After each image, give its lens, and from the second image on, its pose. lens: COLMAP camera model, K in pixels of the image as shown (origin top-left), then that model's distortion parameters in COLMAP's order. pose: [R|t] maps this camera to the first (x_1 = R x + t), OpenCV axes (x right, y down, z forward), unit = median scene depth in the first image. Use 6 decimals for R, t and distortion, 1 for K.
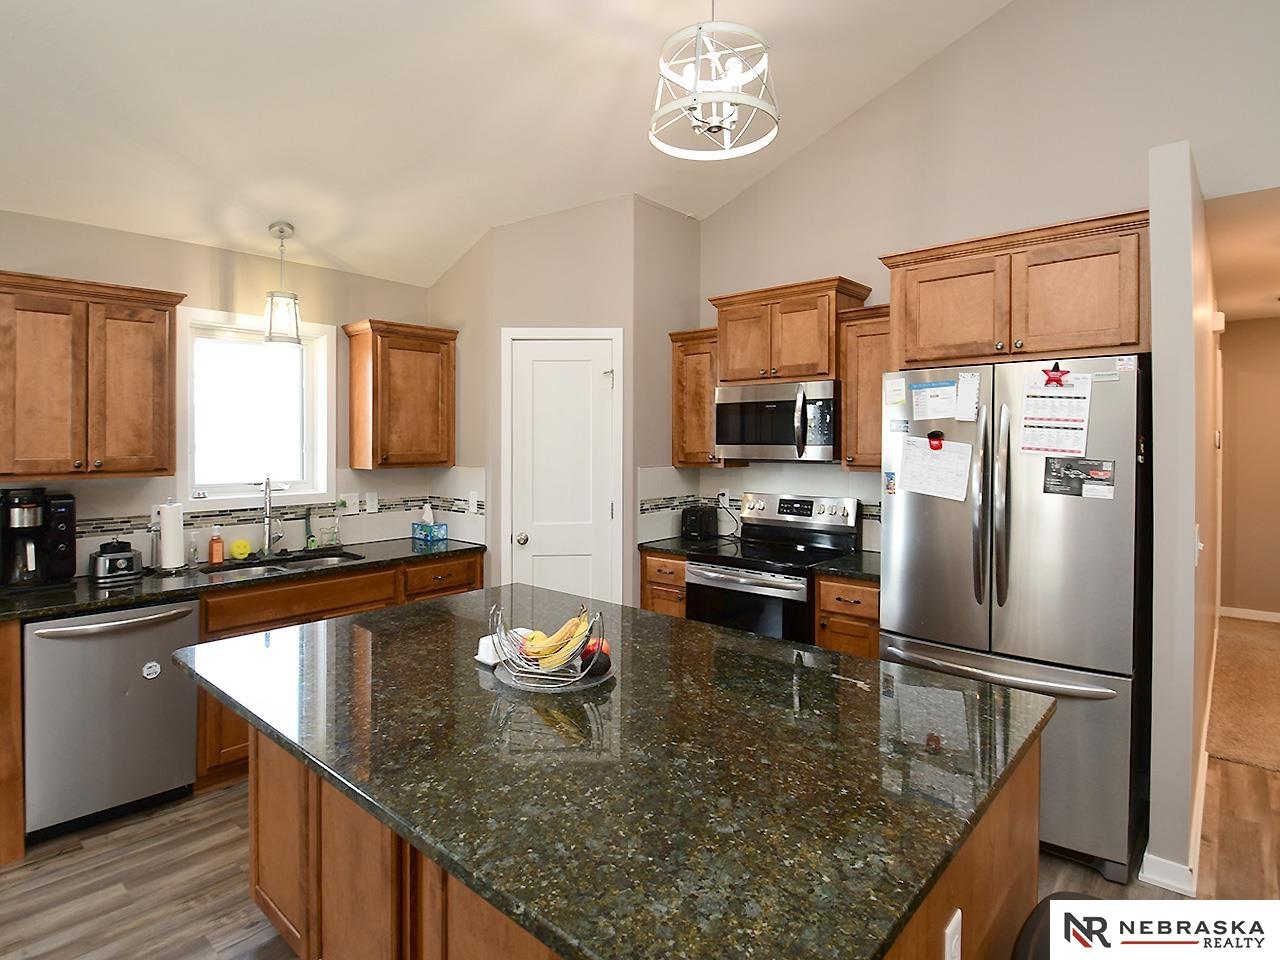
lens RADIAL K [[688.6, 0, 636.7], [0, 688.6, 448.6], [0, 0, 1]] dist [0.001822, -0.000184]
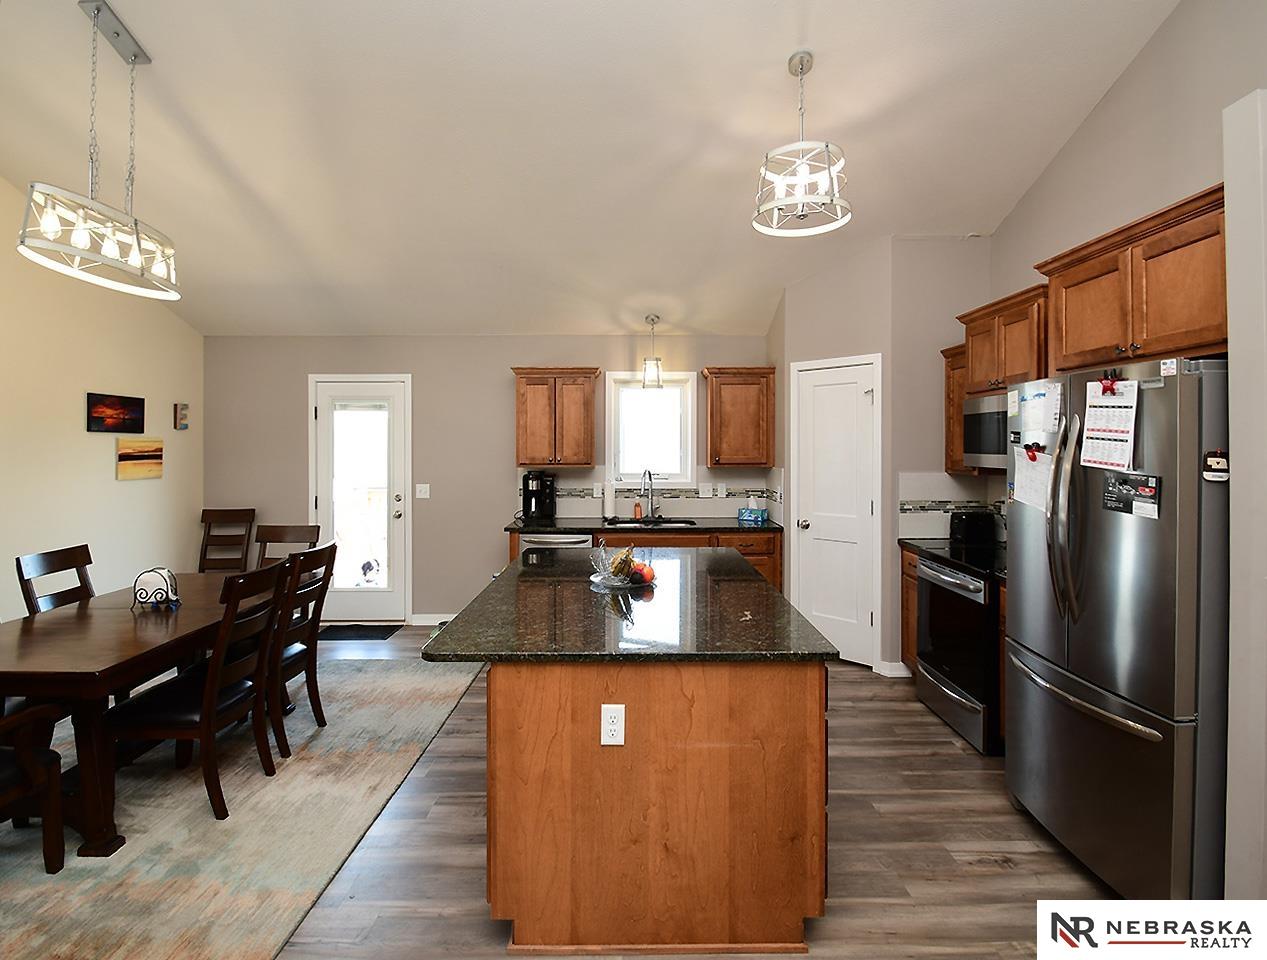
lens RADIAL K [[625.9, 0, 636.1], [0, 625.9, 454.3], [0, 0, 1]] dist [-0.000653, -0.000097]
pose [[0.680477, 0.012177, -0.732668, 0.541293], [-0.010058, 0.999923, 0.007278, -0.006656], [0.732700, 0.002417, 0.680547, -0.035003]]
